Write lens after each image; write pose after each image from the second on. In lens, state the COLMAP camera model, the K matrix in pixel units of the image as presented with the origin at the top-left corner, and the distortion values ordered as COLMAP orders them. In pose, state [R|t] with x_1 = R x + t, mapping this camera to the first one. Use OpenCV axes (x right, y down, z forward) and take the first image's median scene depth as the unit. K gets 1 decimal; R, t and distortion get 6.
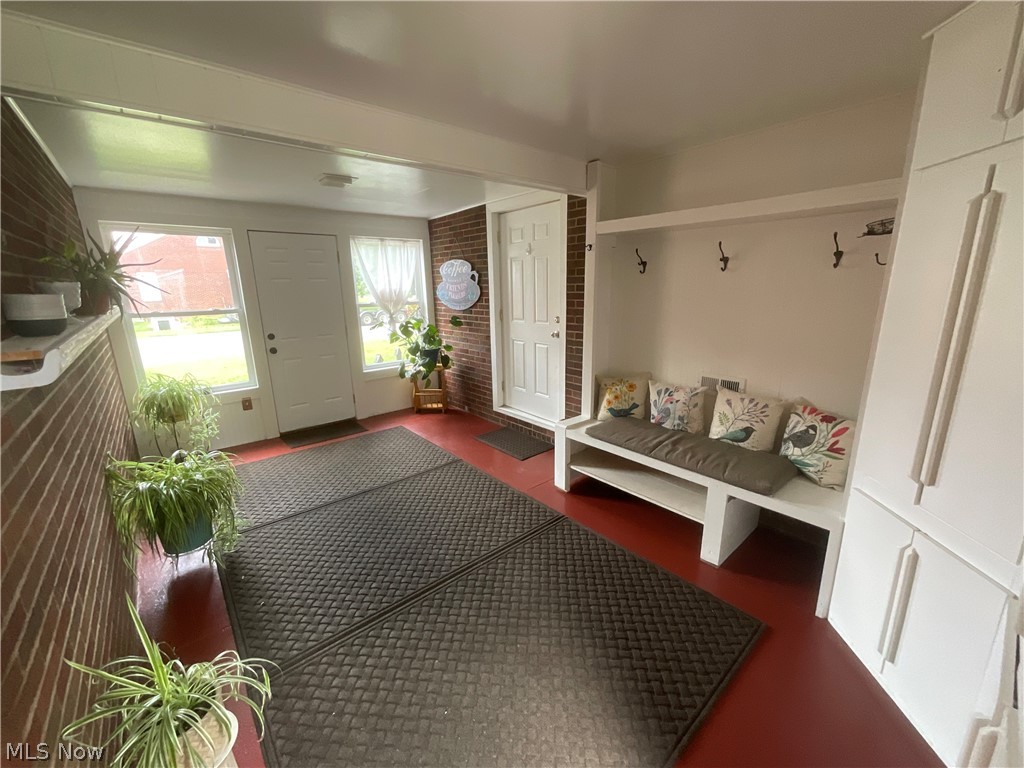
lens RADIAL K [[417.6, 0, 512.3], [0, 417.6, 386.5], [0, 0, 1]] dist [0.004309, -0.002096]
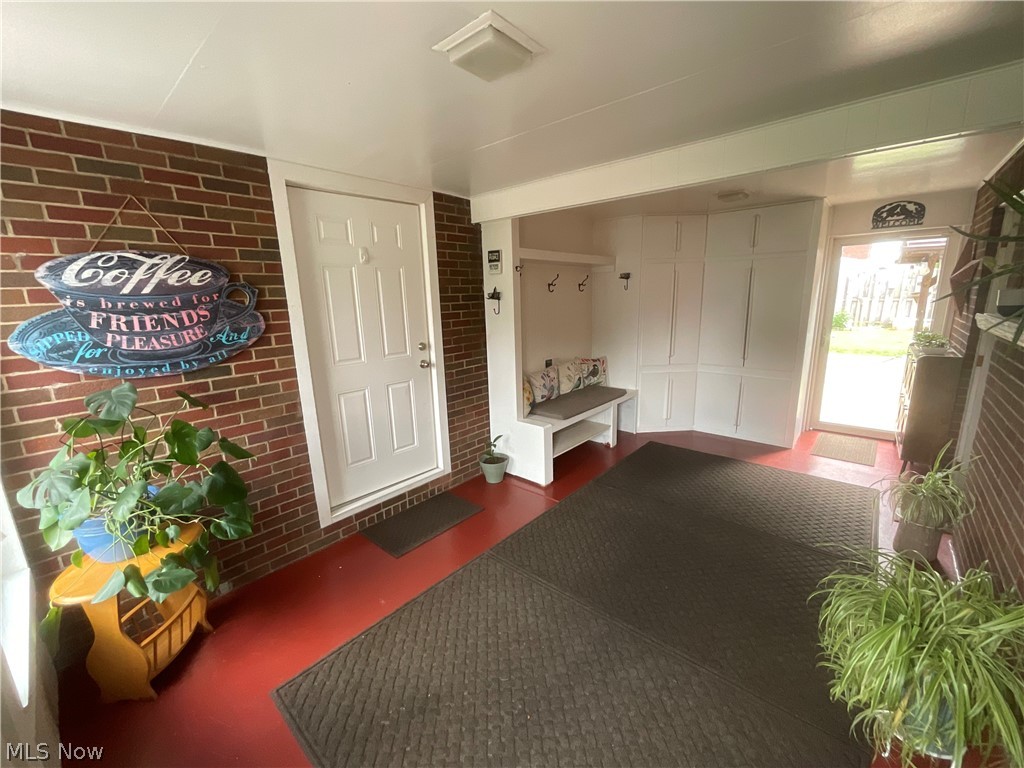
lens RADIAL K [[417.6, 0, 511.1], [0, 417.6, 380.8], [0, 0, 1]] dist [0.004309, -0.002096]
pose [[-0.147595, -0.178023, 0.972894, -0.635042], [0.268801, 0.939422, 0.212677, -0.193375], [-0.951820, 0.292905, -0.090801, 0.796764]]
